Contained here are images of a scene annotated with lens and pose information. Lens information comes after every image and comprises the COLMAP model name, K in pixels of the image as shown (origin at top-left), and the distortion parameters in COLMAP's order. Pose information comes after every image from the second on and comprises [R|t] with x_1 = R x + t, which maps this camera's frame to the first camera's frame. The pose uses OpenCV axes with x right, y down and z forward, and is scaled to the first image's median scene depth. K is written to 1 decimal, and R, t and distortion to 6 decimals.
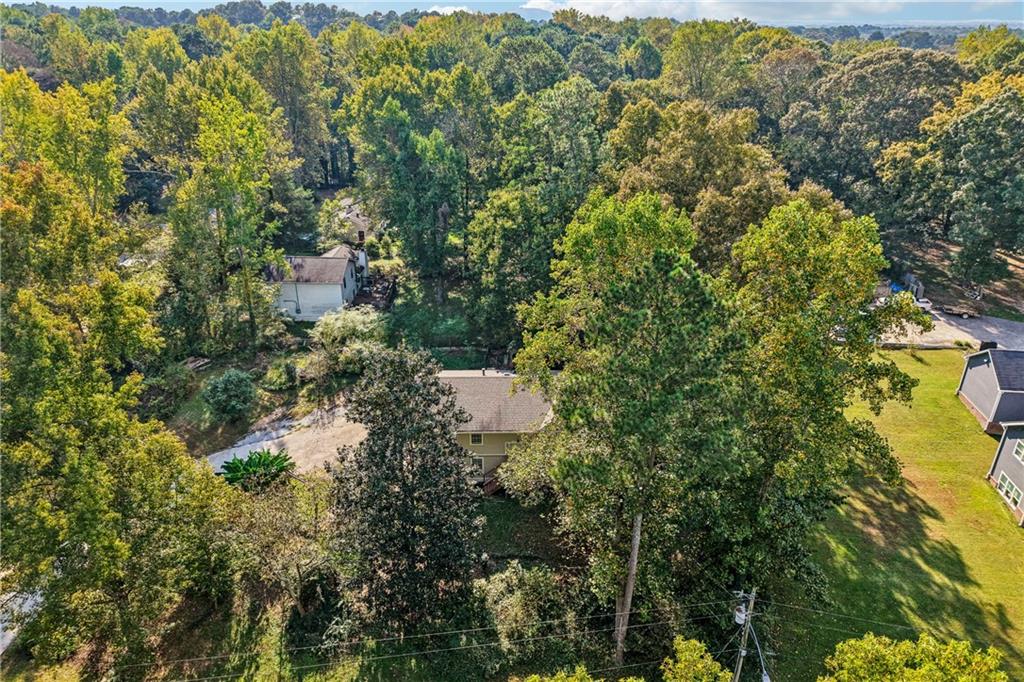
lens RADIAL K [[702.4, 0, 507.4], [0, 702.4, 340.3], [0, 0, 1]] dist [0.018052, -0.023175]
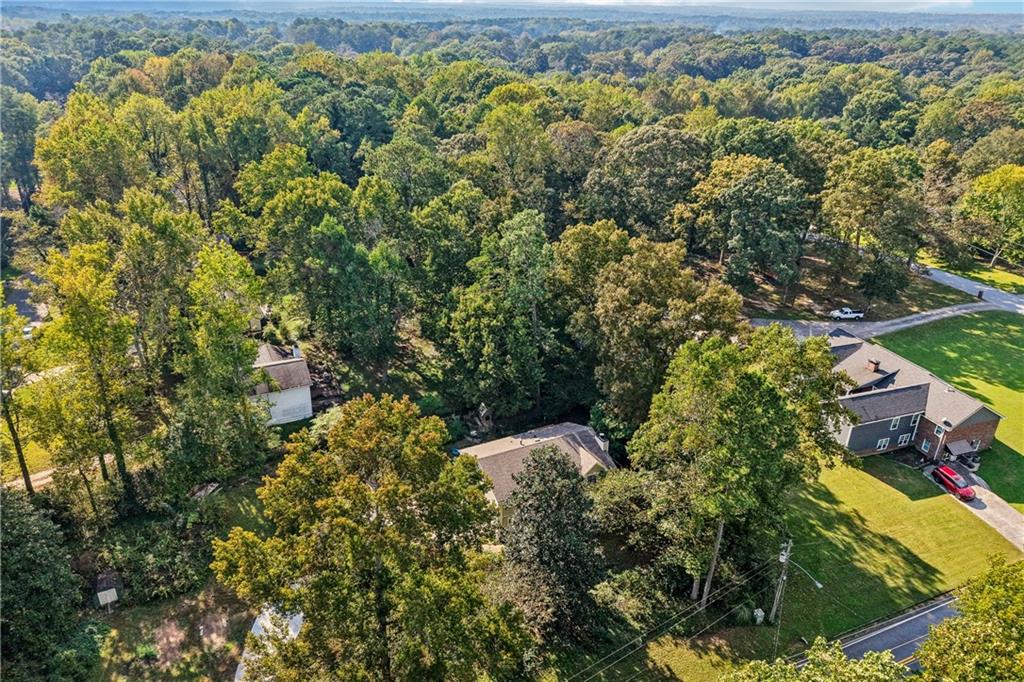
lens RADIAL K [[702.4, 0, 520.1], [0, 702.4, 338.7], [0, 0, 1]] dist [0.018052, -0.023175]
pose [[0.898219, -0.172606, 0.404240, -0.651712], [0.170606, 0.984474, 0.041275, -0.246881], [-0.405088, 0.031891, 0.913721, -0.265382]]
